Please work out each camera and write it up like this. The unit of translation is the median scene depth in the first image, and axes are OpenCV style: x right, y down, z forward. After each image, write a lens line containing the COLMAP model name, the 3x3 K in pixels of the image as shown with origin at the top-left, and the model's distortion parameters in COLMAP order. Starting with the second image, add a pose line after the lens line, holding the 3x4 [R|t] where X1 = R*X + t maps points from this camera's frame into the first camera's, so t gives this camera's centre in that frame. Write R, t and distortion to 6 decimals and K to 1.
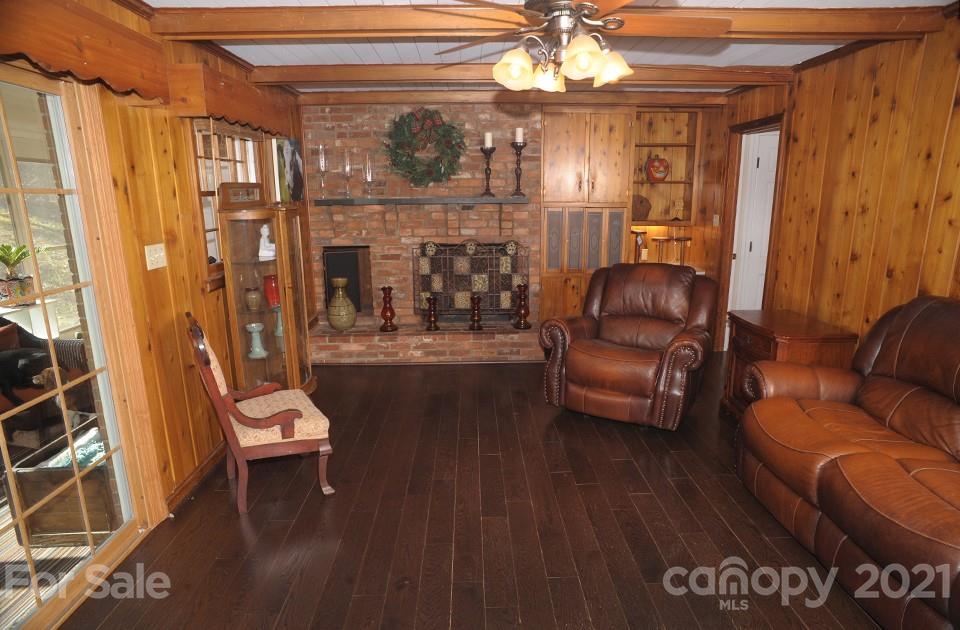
lens RADIAL K [[548.7, 0, 485.5], [0, 548.7, 314.6], [0, 0, 1]] dist [-0.100682, 0.070237]
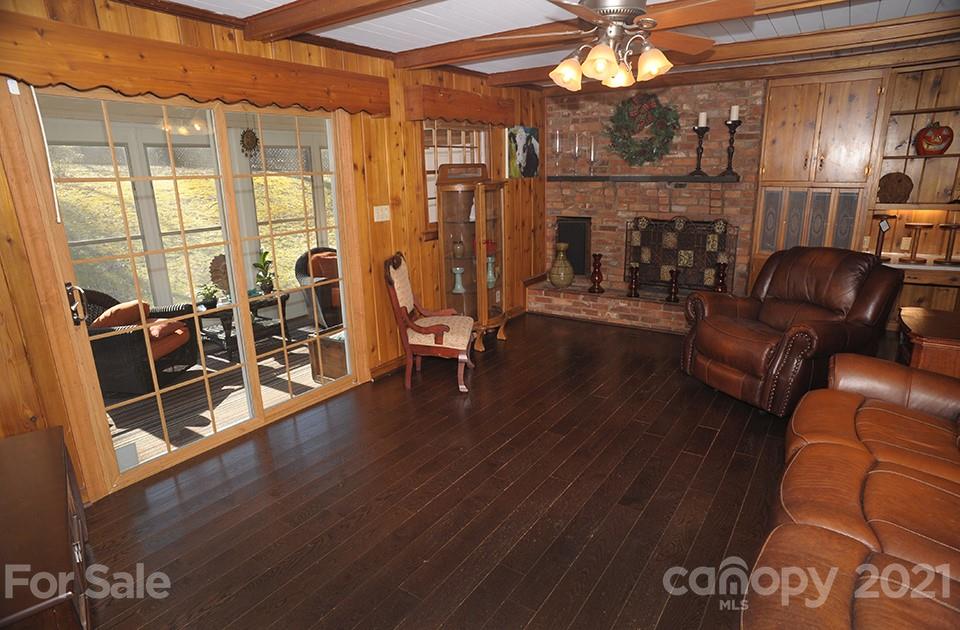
lens RADIAL K [[548.7, 0, 485.5], [0, 548.7, 314.6], [0, 0, 1]] dist [-0.100682, 0.070237]
pose [[0.807585, 0.141037, -0.572638, 0.304200], [-0.116163, 0.990002, 0.080008, 0.010741], [0.578197, 0.001906, 0.815895, -0.064373]]
